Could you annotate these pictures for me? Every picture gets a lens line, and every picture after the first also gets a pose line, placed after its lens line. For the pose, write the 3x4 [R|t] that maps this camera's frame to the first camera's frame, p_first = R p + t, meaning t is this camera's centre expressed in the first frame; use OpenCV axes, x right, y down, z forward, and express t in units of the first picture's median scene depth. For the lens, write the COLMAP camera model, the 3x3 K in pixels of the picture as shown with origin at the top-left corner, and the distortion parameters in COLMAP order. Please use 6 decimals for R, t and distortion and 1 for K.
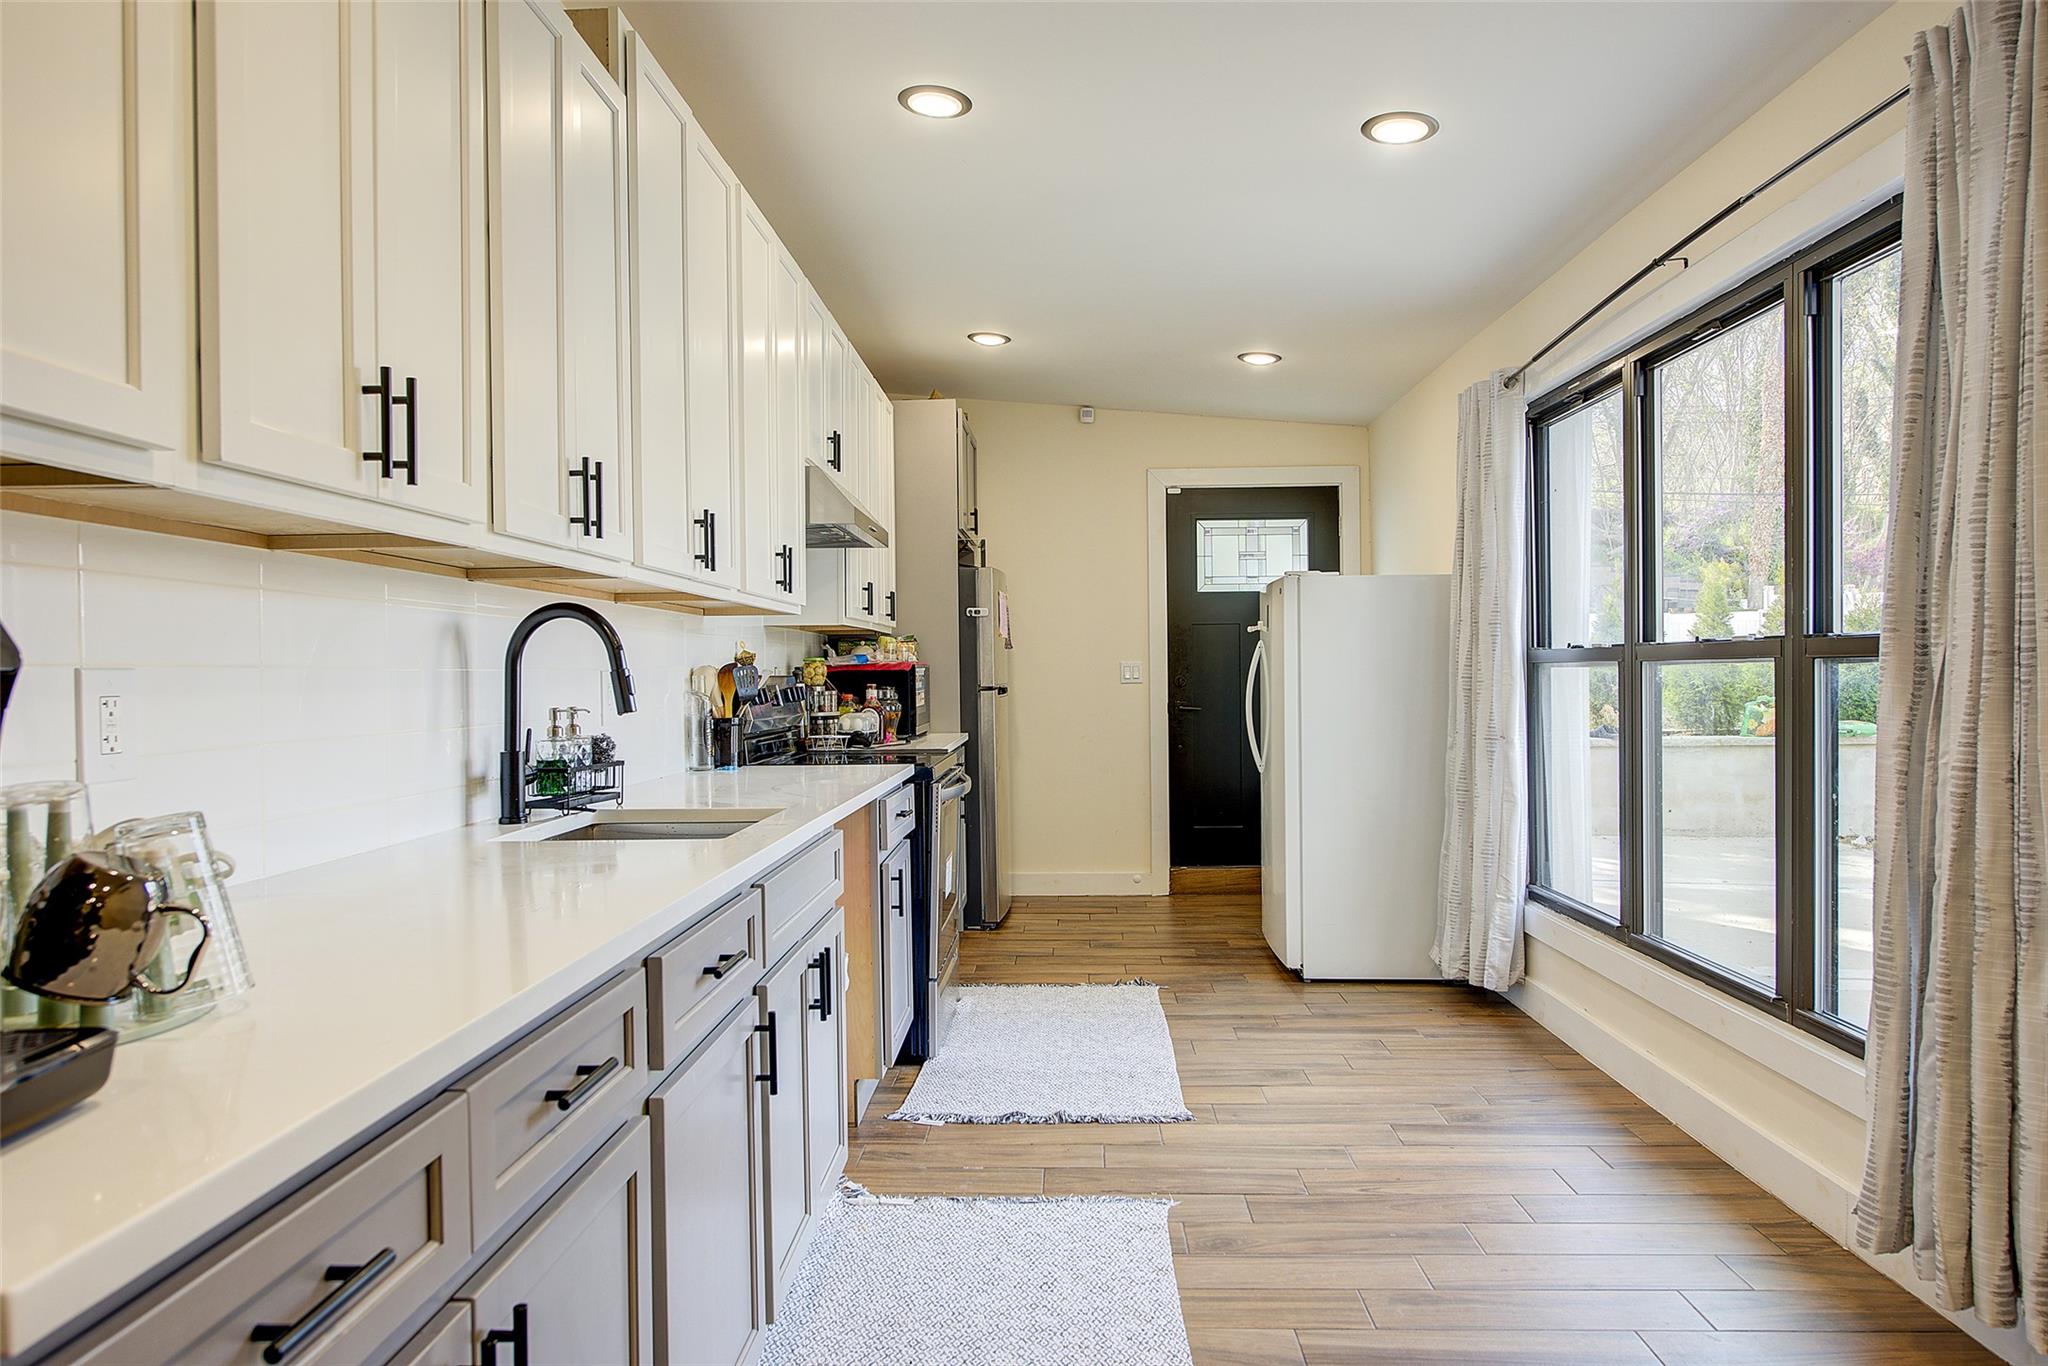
lens RADIAL K [[1308.1, 0, 1031.9], [0, 1308.1, 678.2], [0, 0, 1]] dist [-0.005330, 0.007304]
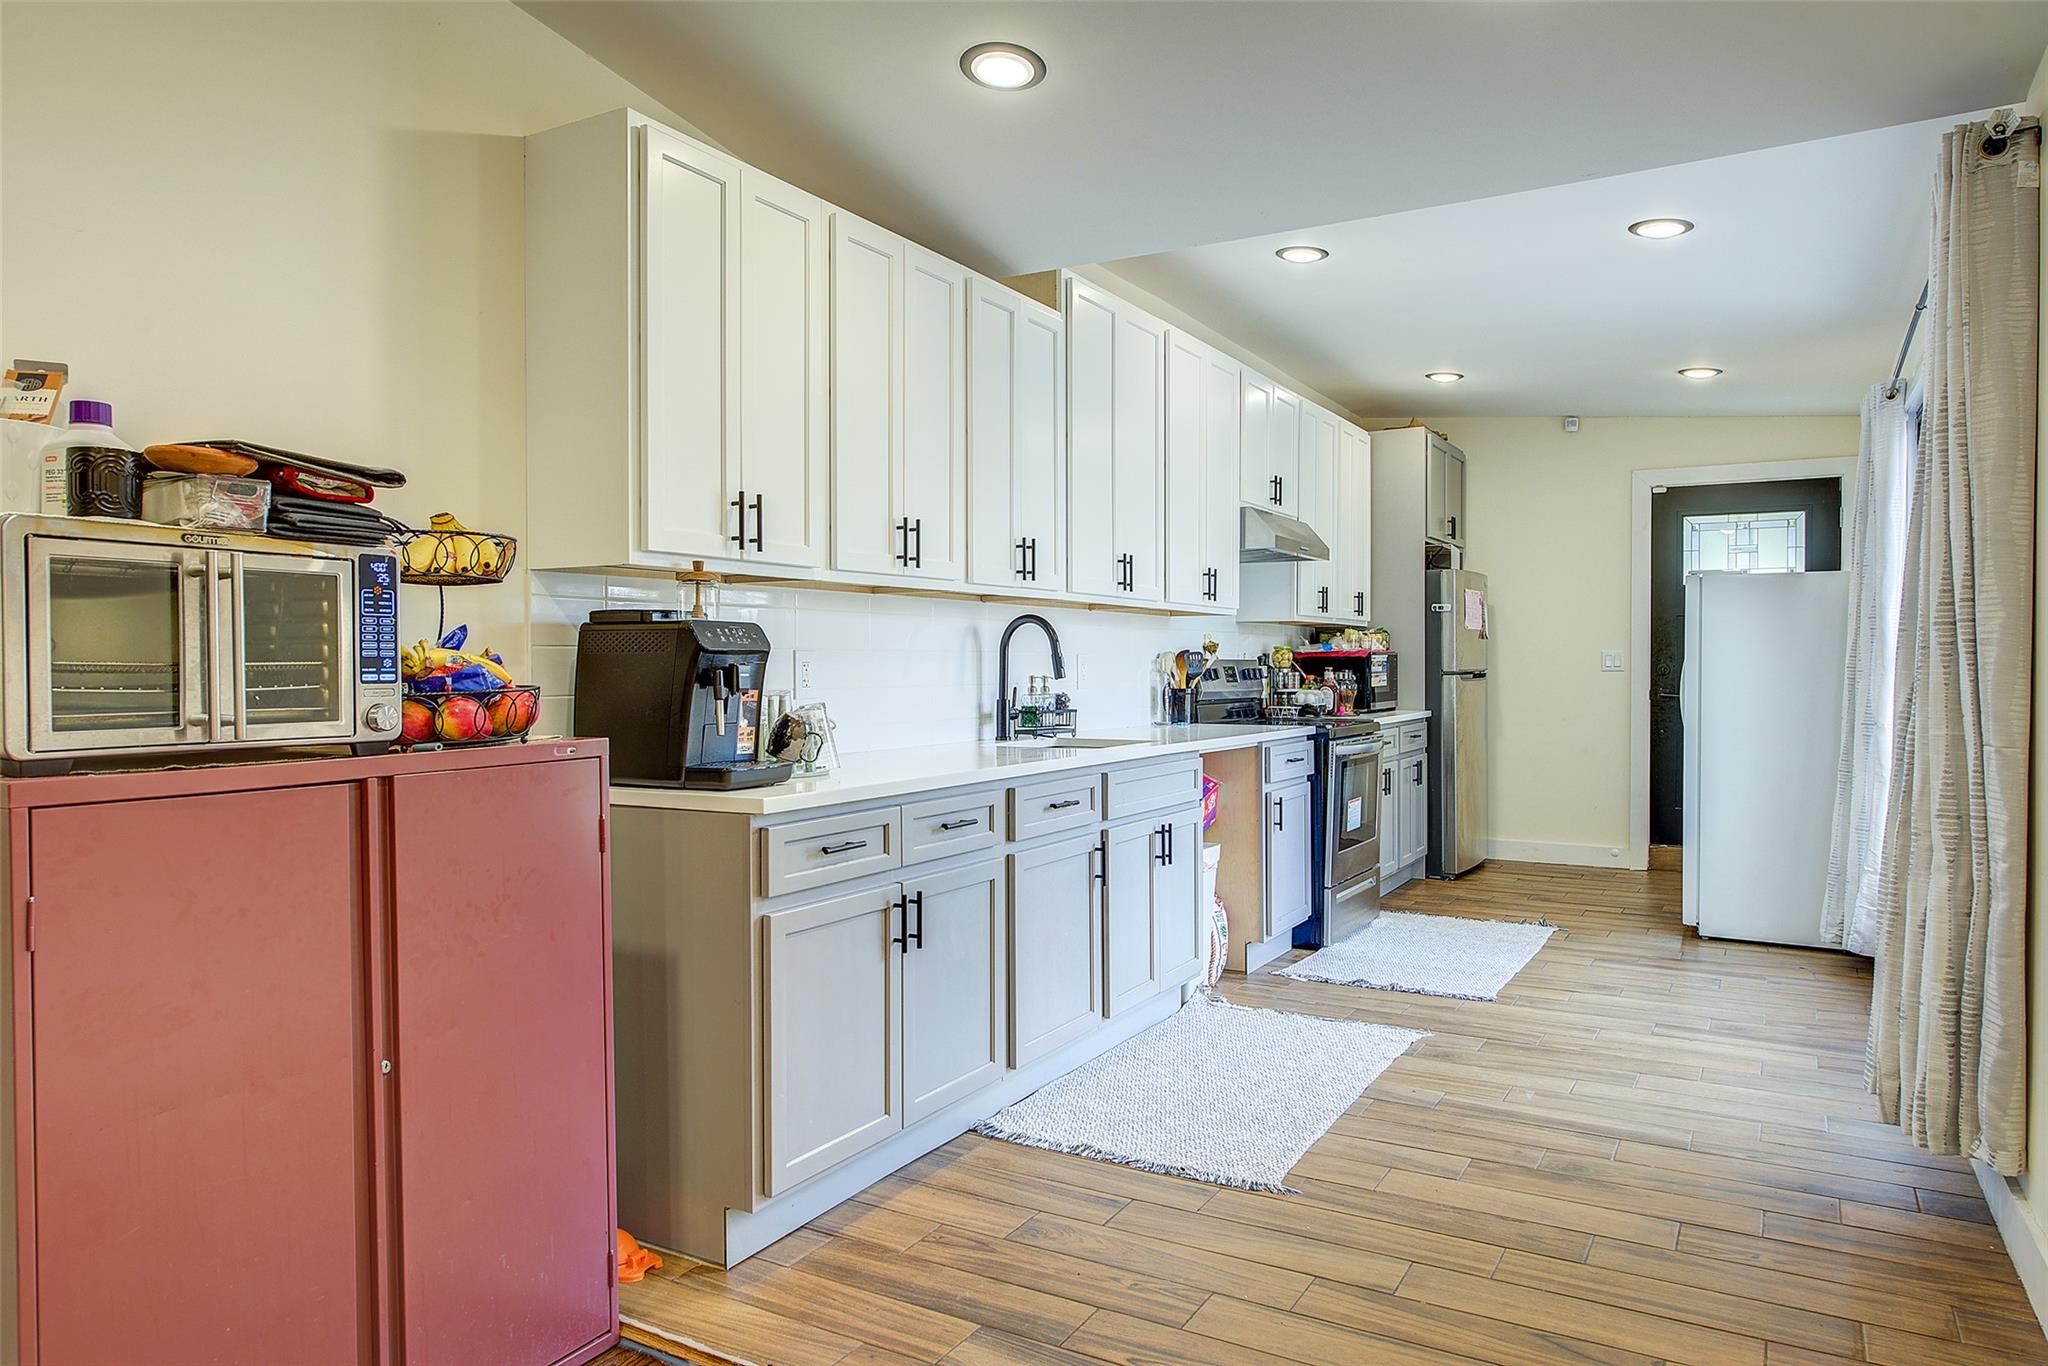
lens RADIAL K [[1377.8, 0, 1021.1], [0, 1377.8, 684.1], [0, 0, 1]] dist [-0.002409, 0.002370]
pose [[0.879753, 0.017851, -0.475096, 0.323479], [-0.011612, 0.999804, 0.016063, 0.003621], [0.475289, -0.008614, 0.879787, -0.395904]]
